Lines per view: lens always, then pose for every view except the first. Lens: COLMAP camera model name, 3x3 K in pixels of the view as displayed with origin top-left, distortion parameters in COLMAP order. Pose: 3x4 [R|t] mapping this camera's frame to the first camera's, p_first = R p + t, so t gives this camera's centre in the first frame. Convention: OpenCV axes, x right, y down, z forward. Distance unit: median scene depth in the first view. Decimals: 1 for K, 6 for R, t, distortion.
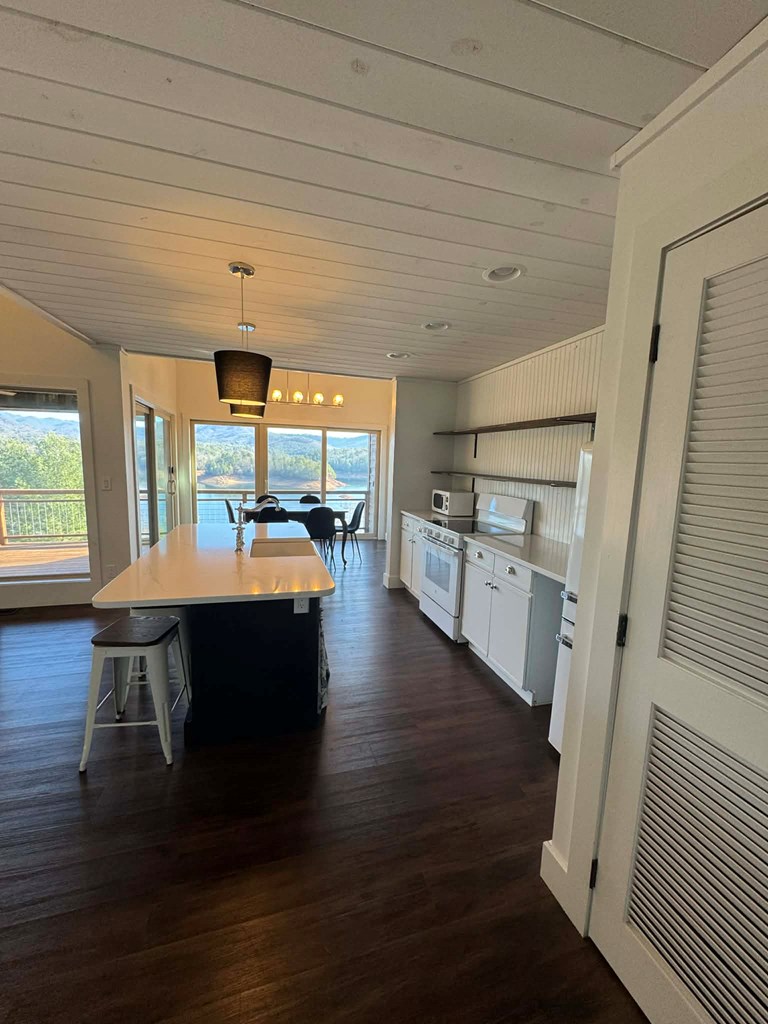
lens RADIAL K [[409.7, 0, 384.0], [0, 409.7, 512.4], [0, 0, 1]] dist [-0.002647, 0.000687]
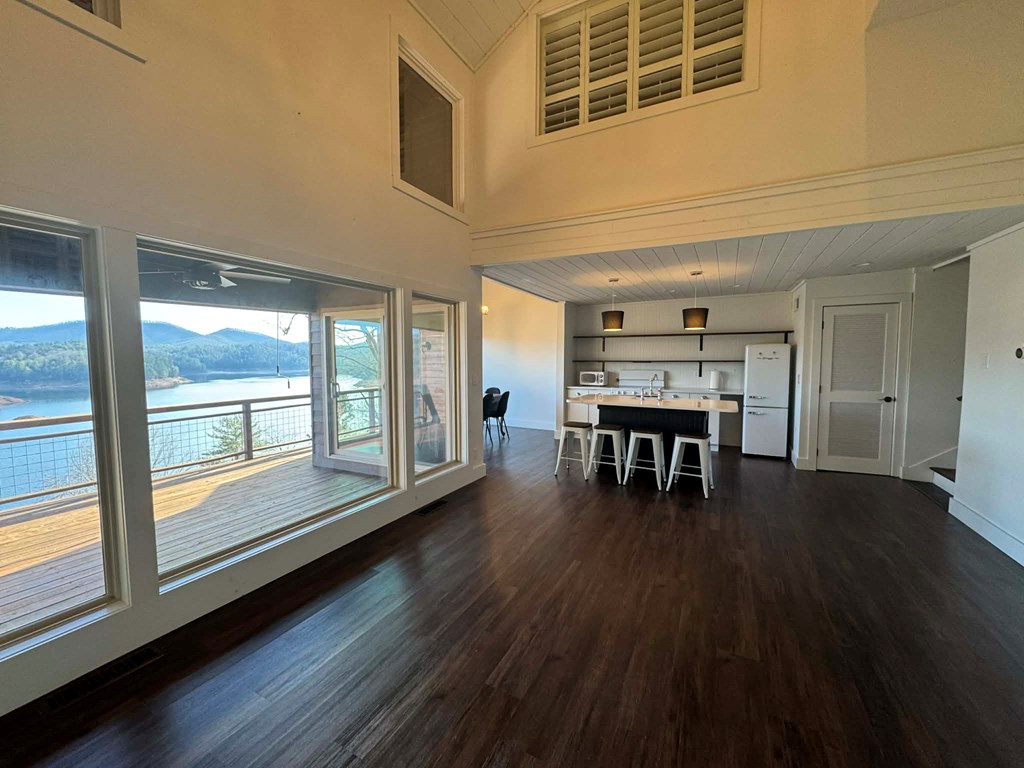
lens RADIAL K [[409.7, 0, 512.7], [0, 409.7, 384.1], [0, 0, 1]] dist [-0.002647, 0.000687]
pose [[0.703213, -0.080331, 0.706427, -1.269771], [0.117331, 0.993085, -0.003868, -0.034799], [-0.701231, 0.085606, 0.707776, 0.053781]]
